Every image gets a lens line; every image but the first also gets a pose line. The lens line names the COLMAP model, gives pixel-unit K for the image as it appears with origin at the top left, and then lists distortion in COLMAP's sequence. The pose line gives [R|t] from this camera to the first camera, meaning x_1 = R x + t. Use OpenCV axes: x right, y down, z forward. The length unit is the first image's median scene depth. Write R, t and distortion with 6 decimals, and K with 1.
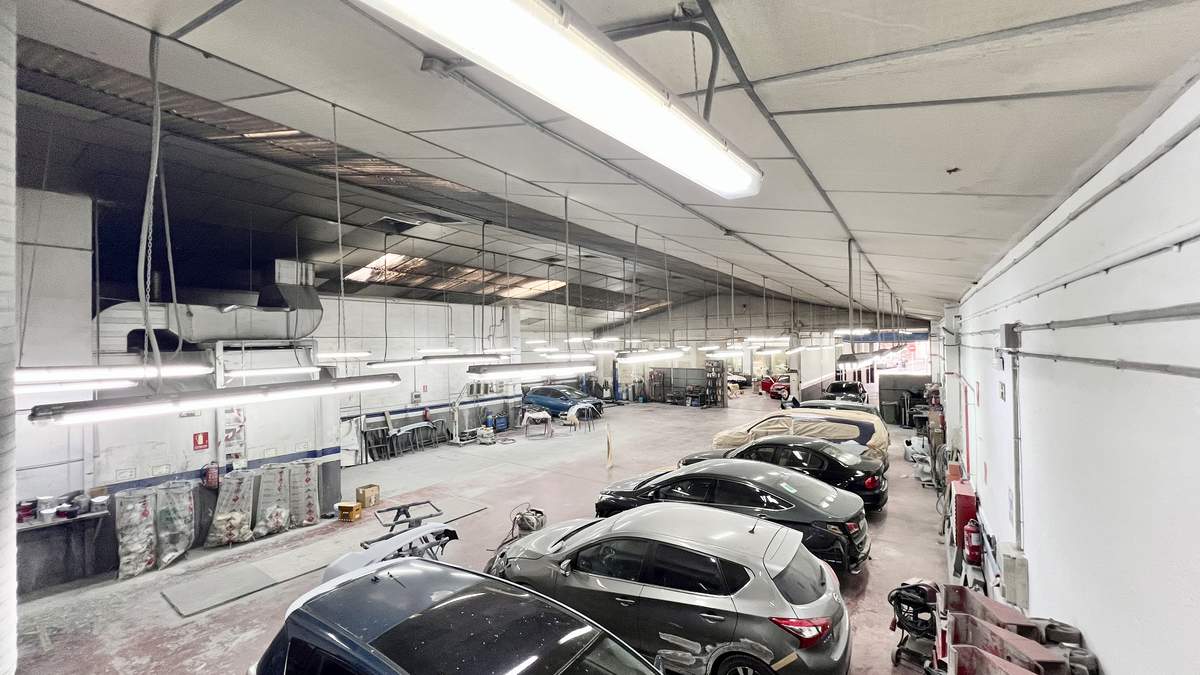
lens RADIAL K [[475.6, 0, 600.0], [0, 475.6, 337.5], [0, 0, 1]] dist [-0.000108, 0.000105]
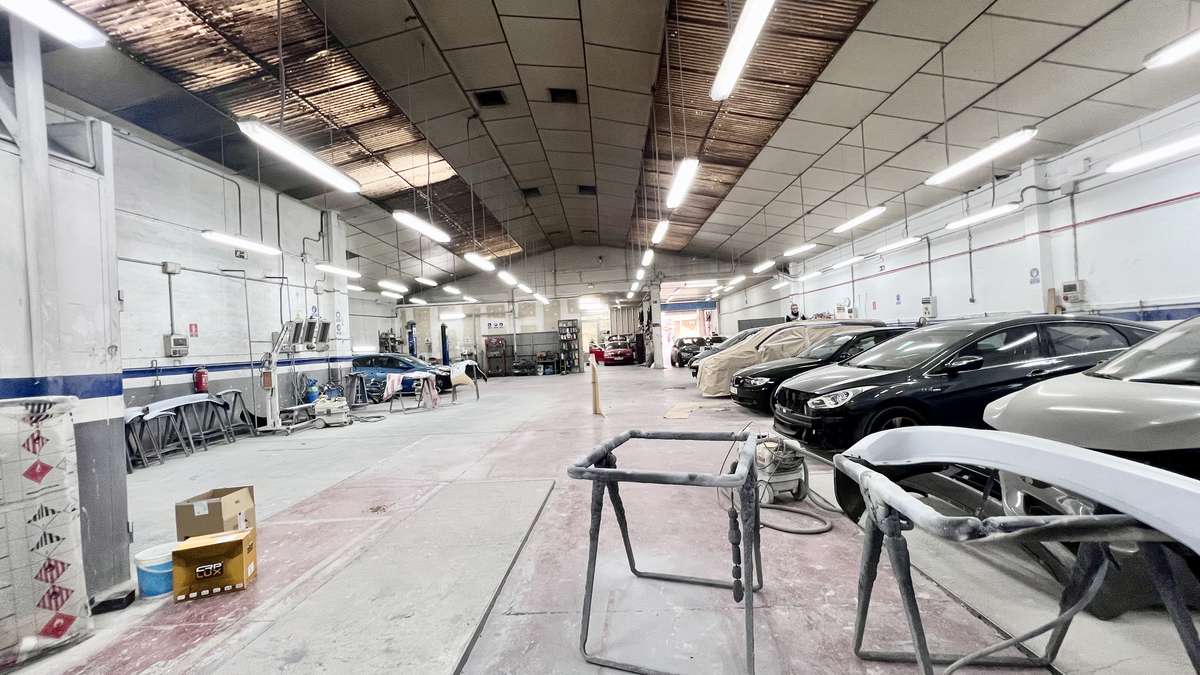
lens RADIAL K [[475.6, 0, 600.0], [0, 475.6, 337.5], [0, 0, 1]] dist [-0.000108, 0.000105]
pose [[0.840956, -0.027284, 0.540415, -0.237936], [0.037762, 0.999252, -0.008313, 0.115589], [-0.539784, 0.027398, 0.841358, 0.299537]]
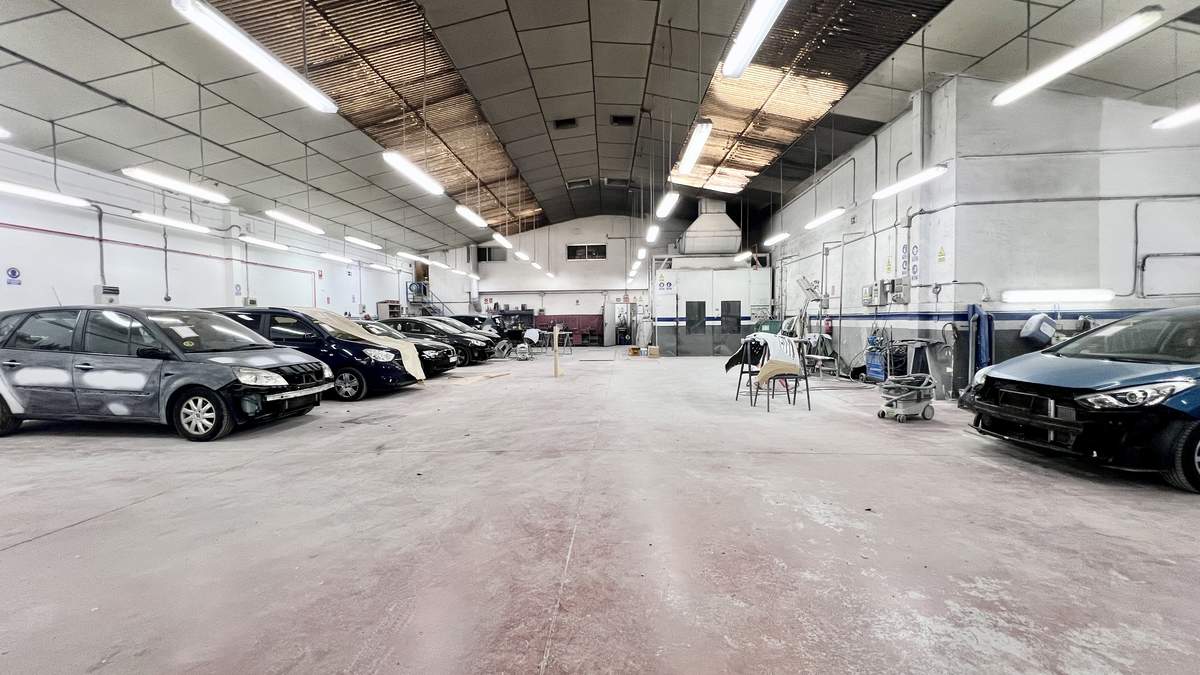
lens RADIAL K [[475.6, 0, 600.0], [0, 475.6, 337.5], [0, 0, 1]] dist [-0.000108, 0.000105]
pose [[-0.834729, 0.043748, -0.548921, 0.277390], [0.028992, 0.998948, 0.035527, 0.122156], [0.549897, 0.013741, -0.835119, 1.204177]]
